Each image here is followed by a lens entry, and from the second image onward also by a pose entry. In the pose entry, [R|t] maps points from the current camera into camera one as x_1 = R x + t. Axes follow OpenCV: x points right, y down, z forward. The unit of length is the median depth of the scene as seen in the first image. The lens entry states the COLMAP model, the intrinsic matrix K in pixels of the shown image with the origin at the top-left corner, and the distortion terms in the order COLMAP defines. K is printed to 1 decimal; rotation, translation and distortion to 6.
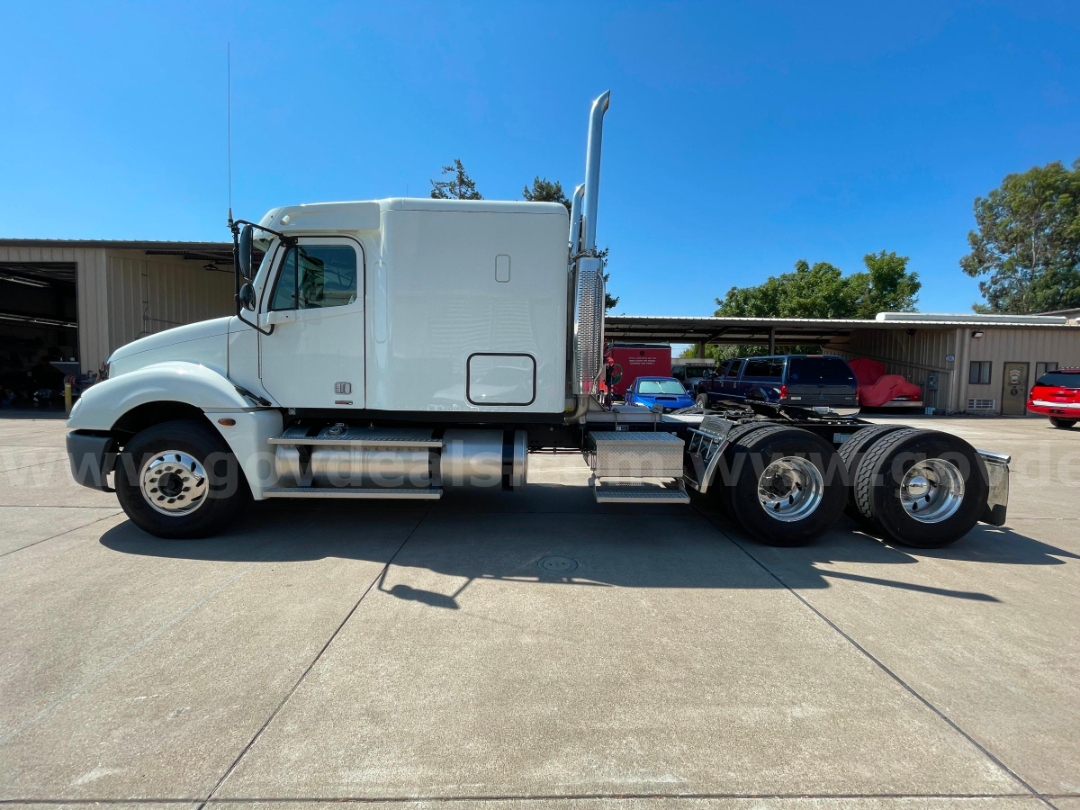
lens RADIAL K [[435.7, 0, 540.0], [0, 435.7, 405.0], [0, 0, 1]] dist [-0.001895, 0.000037]
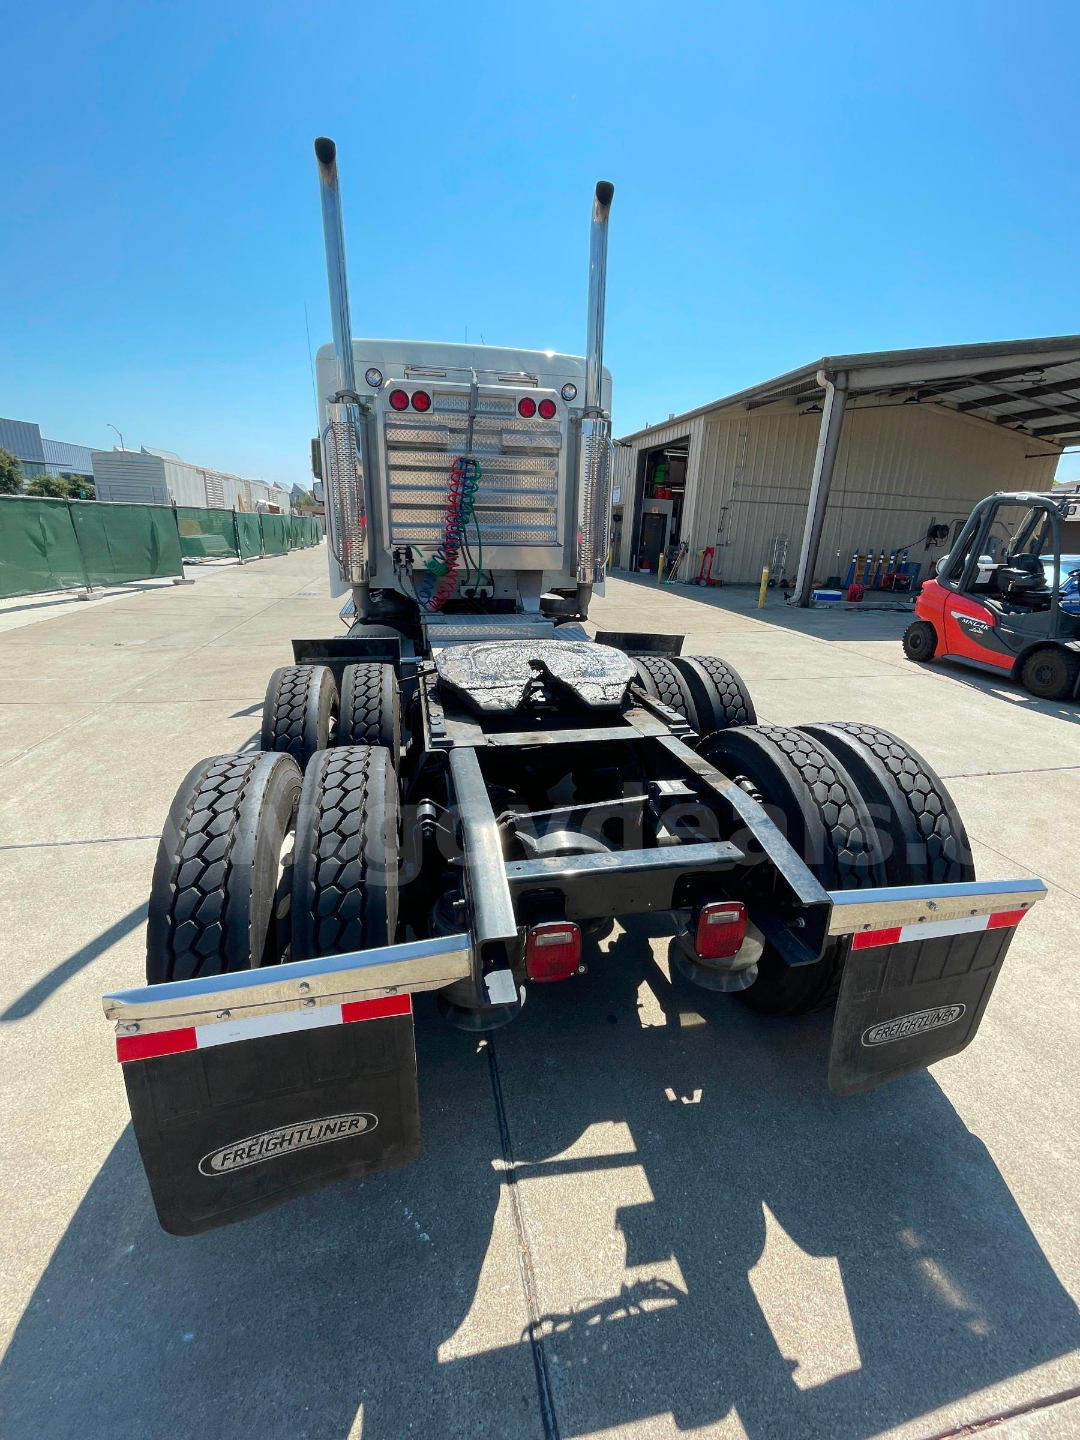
lens RADIAL K [[580.9, 0, 545.1], [0, 580.9, 721.2], [0, 0, 1]] dist [-0.001895, 0.000037]
pose [[0.207932, 0.303127, -0.929988, 1.603100], [-0.082594, 0.952815, 0.292100, -0.161804], [0.974650, 0.016074, 0.223157, 1.364141]]
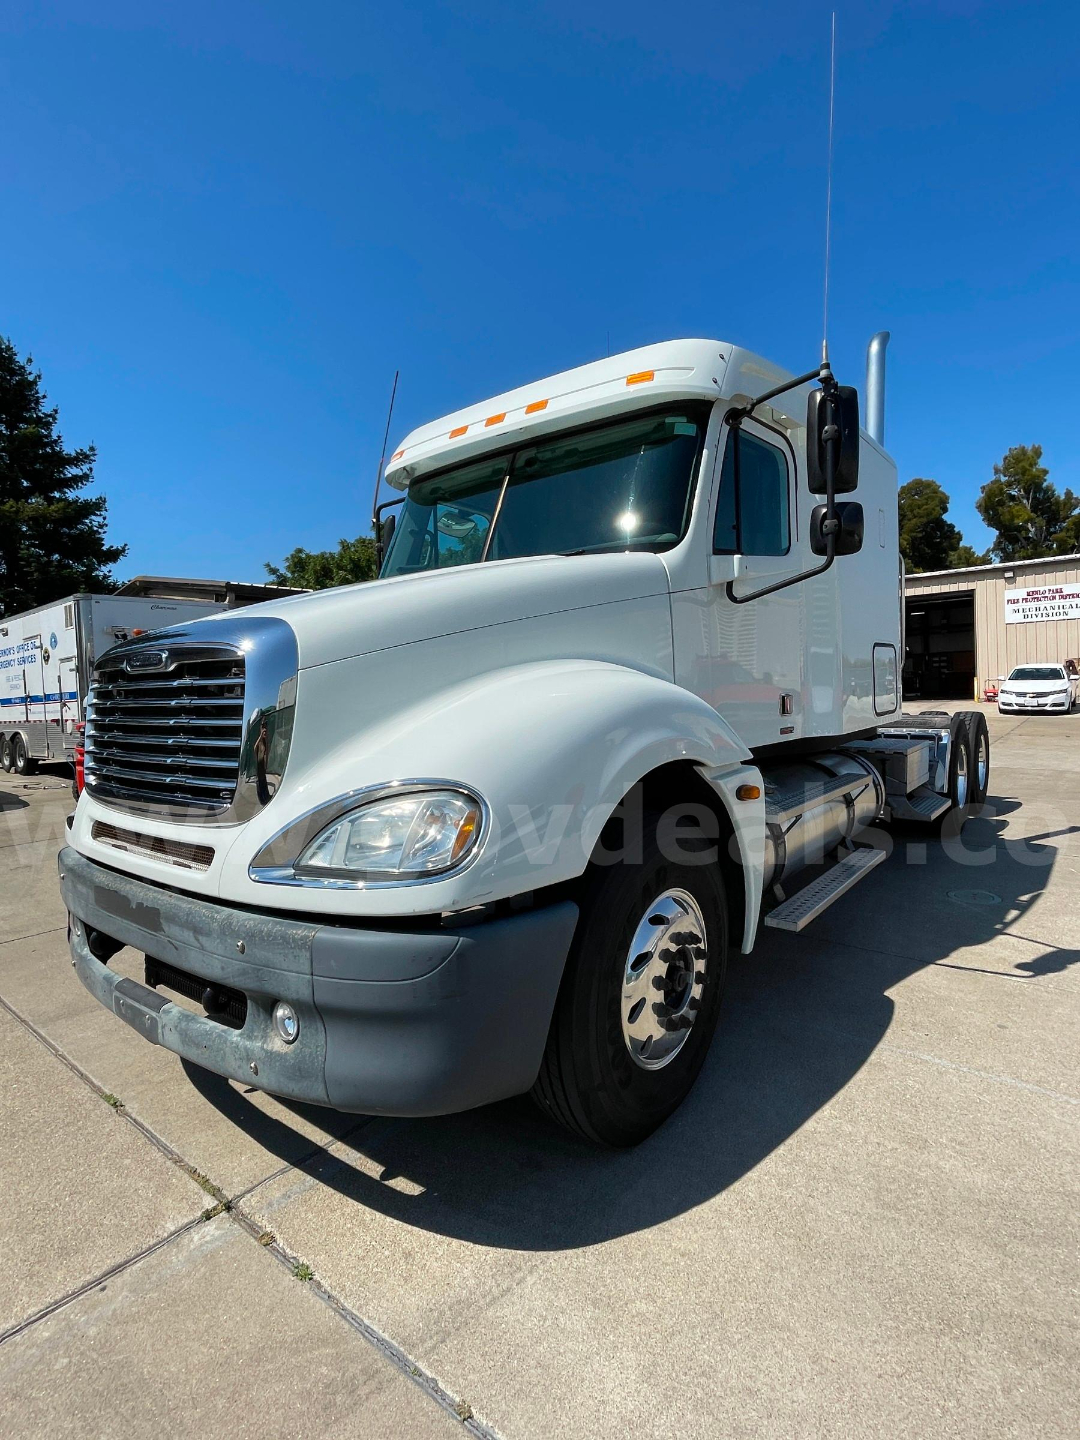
lens RADIAL K [[706.5, 0, 540.0], [0, 706.5, 720.0], [0, 0, 1]] dist [-0.002974, -0.000288]
pose [[0.646455, -0.072722, 0.759479, -1.529973], [0.090211, 0.995750, 0.018559, -0.072903], [-0.757600, 0.056516, 0.650267, 0.748876]]
